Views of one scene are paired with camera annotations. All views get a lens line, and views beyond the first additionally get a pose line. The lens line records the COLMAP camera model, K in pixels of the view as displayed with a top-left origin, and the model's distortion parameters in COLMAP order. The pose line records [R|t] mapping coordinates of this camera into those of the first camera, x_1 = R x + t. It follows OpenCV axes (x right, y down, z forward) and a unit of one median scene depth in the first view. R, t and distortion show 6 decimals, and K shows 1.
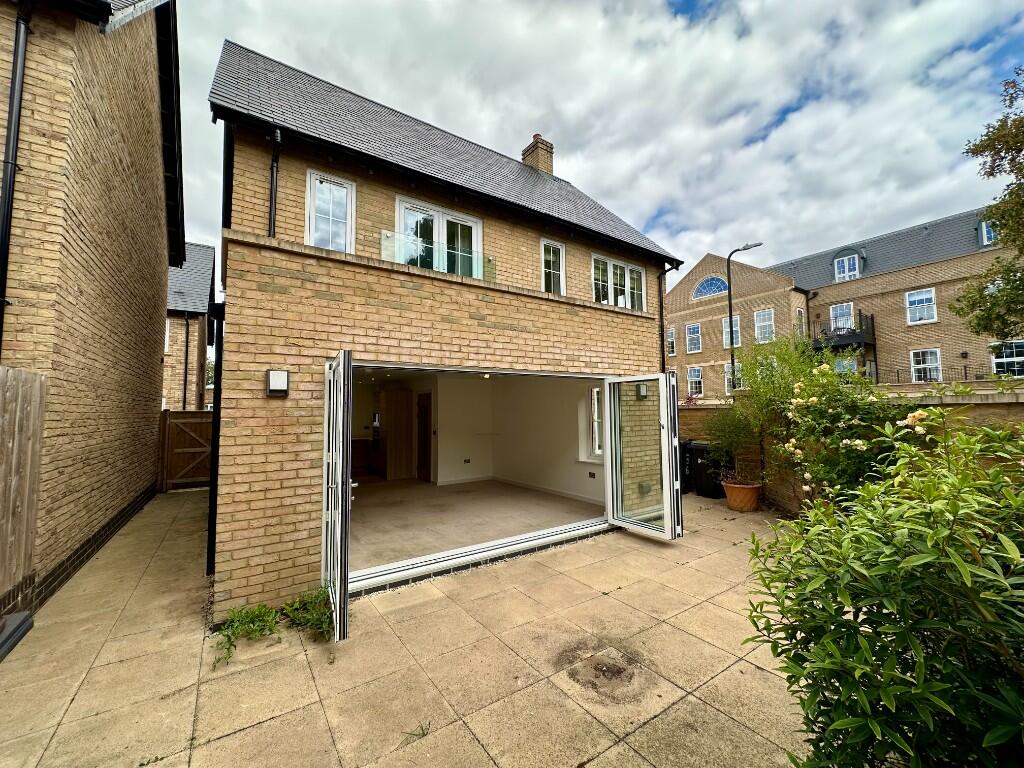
lens RADIAL K [[407.5, 0, 510.2], [0, 407.5, 383.5], [0, 0, 1]] dist [-0.002847, 0.000767]
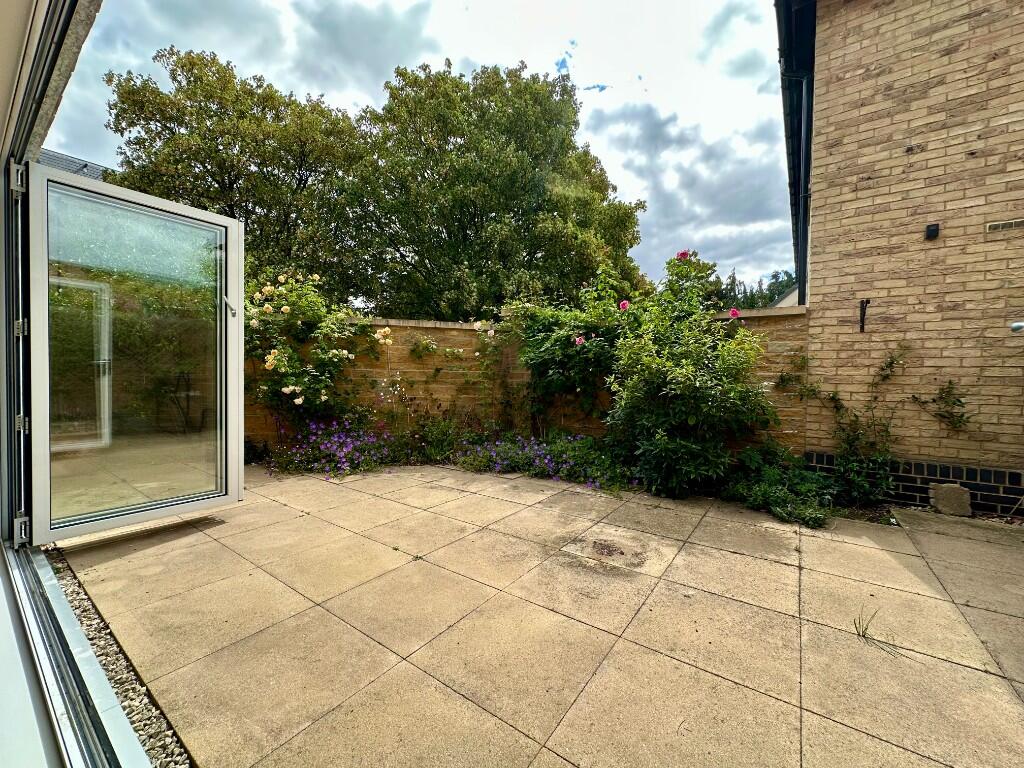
lens RADIAL K [[407.5, 0, 511.5], [0, 407.5, 382.2], [0, 0, 1]] dist [-0.002847, 0.000767]
pose [[-0.344347, -0.007285, 0.938814, -0.371197], [-0.077064, 0.996815, -0.020531, 0.227633], [-0.935674, -0.079418, -0.343811, 1.011611]]
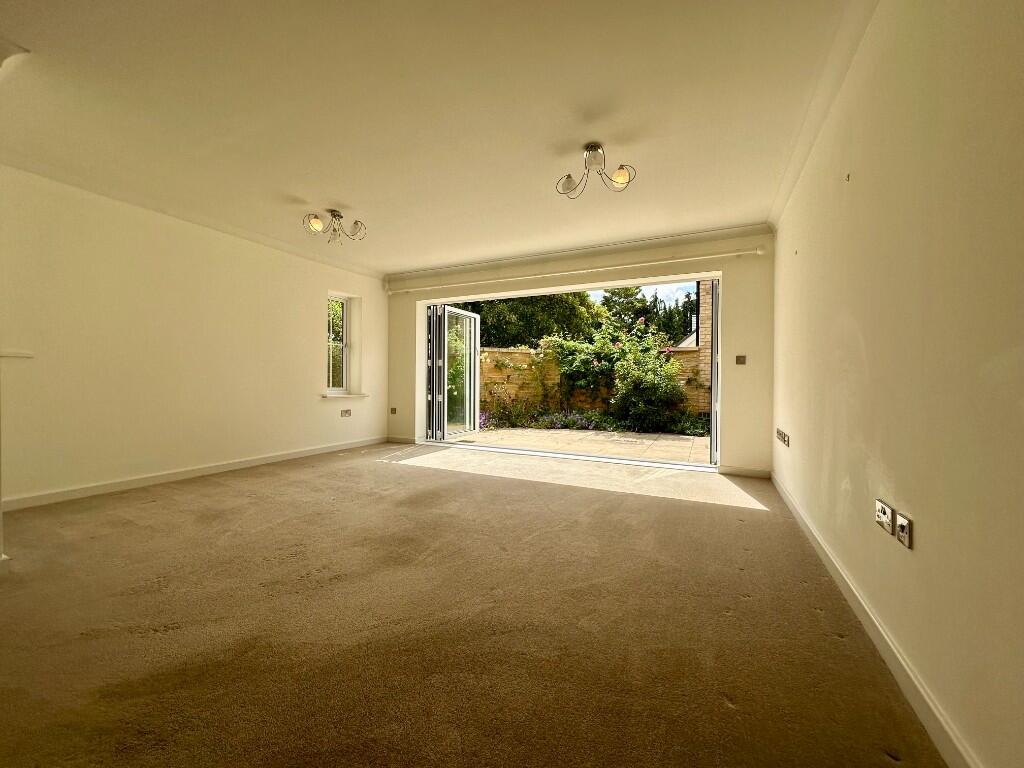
lens RADIAL K [[407.5, 0, 511.8], [0, 407.5, 385.0], [0, 0, 1]] dist [-0.002847, 0.000767]
pose [[-0.493081, -0.002212, 0.869980, -1.075558], [-0.064121, 0.997369, -0.033806, 0.307442], [-0.867617, -0.072453, -0.491926, 1.920104]]
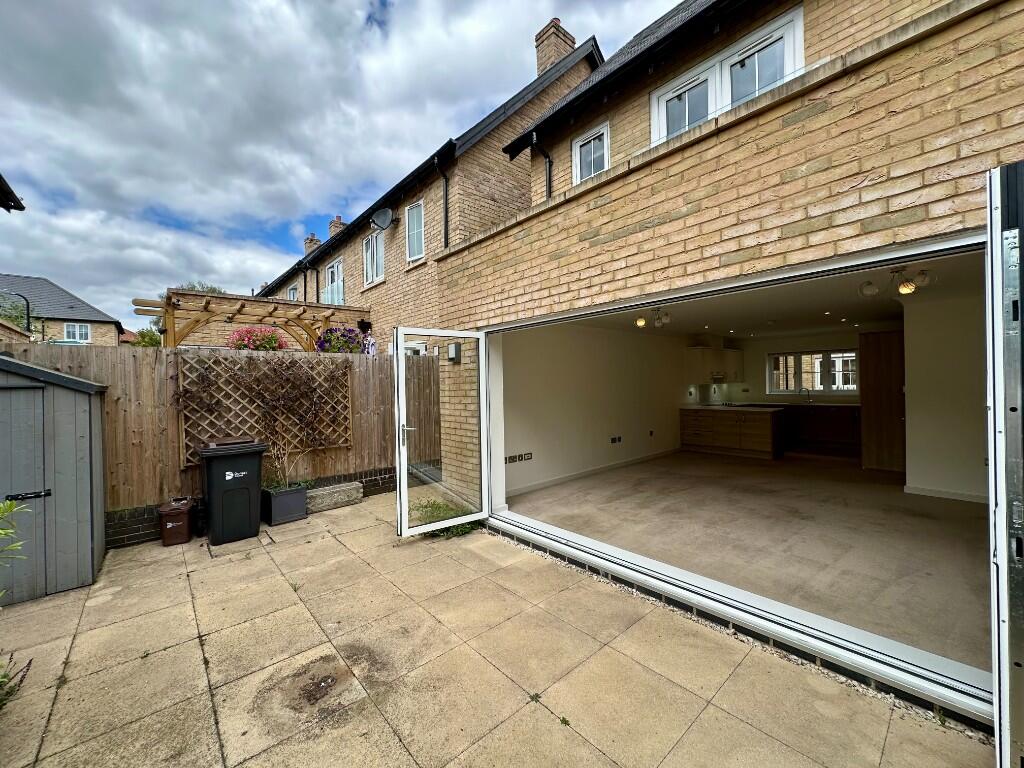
lens RADIAL K [[407.5, 0, 511.0], [0, 407.5, 383.3], [0, 0, 1]] dist [-0.002847, 0.000767]
pose [[0.122100, 0.009366, -0.992474, 0.701738], [0.091126, 0.995626, 0.020606, 0.077396], [0.988326, -0.092956, 0.120713, 0.864374]]
